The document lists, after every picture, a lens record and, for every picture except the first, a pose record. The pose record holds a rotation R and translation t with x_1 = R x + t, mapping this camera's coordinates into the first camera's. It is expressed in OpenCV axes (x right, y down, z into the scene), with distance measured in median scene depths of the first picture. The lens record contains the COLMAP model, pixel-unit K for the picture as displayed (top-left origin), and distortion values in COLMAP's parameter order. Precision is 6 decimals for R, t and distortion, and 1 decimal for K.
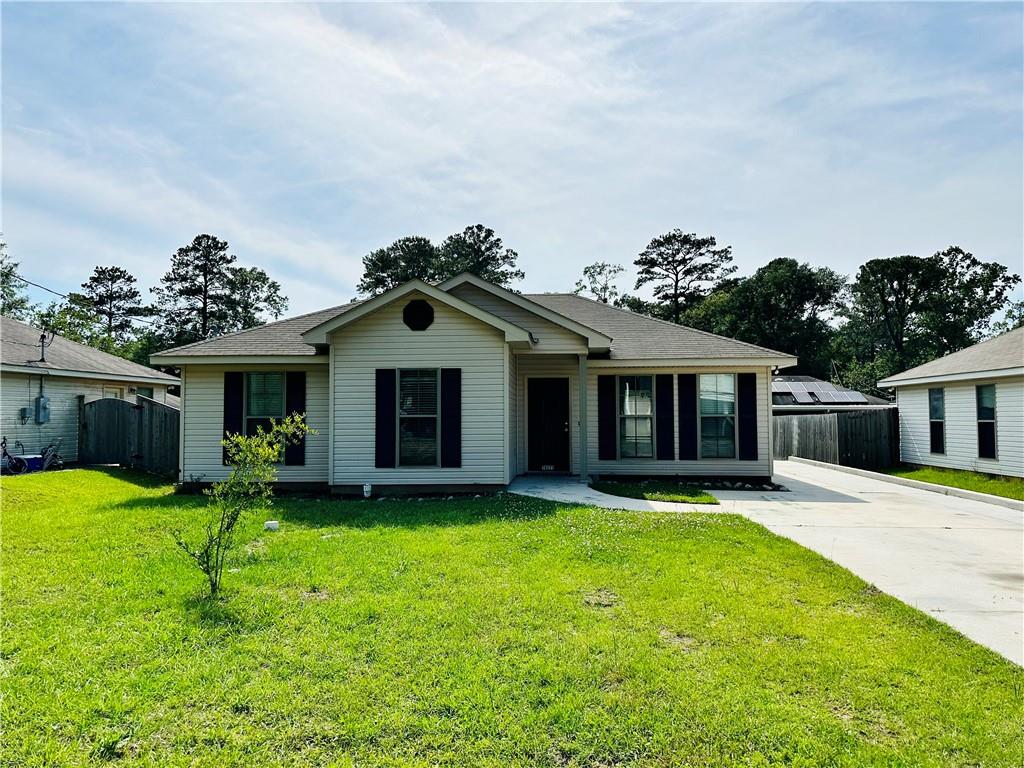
lens RADIAL K [[705.3, 0, 508.2], [0, 705.3, 386.1], [0, 0, 1]] dist [0.031489, -0.005096]
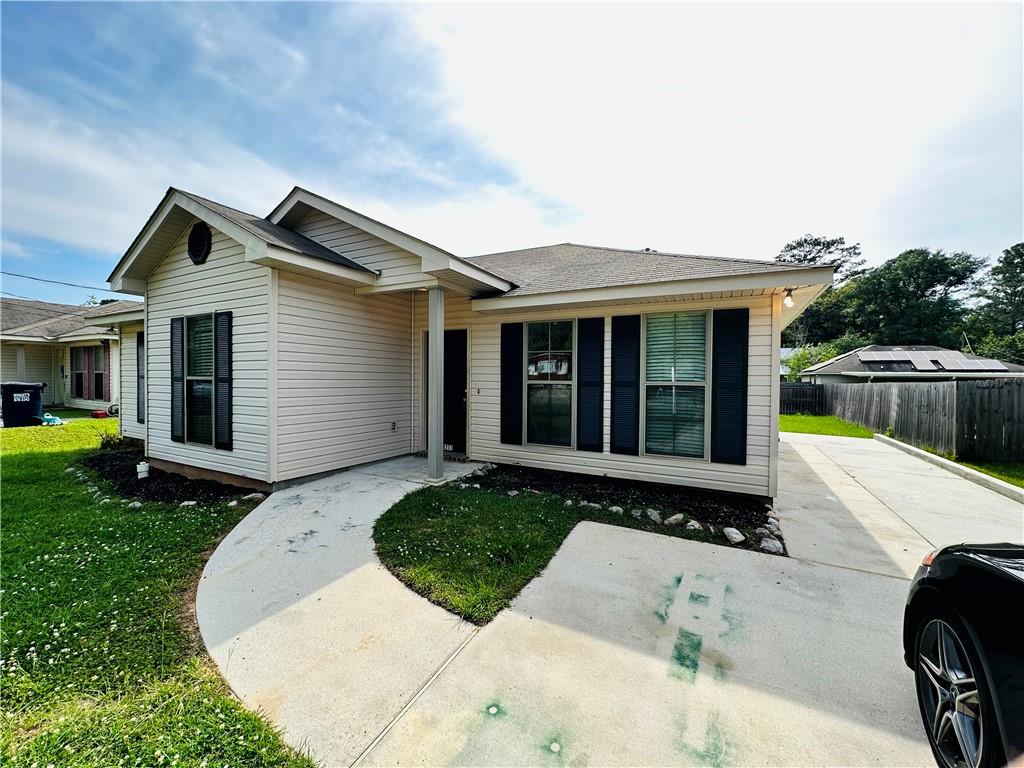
lens RADIAL K [[412.8, 0, 517.6], [0, 412.8, 383.6], [0, 0, 1]] dist [0.000930, 0.002561]
pose [[0.922840, 0.018445, -0.384741, 0.049274], [0.003545, 0.998404, 0.056368, 0.003446], [0.385166, -0.053383, 0.921302, 0.101179]]
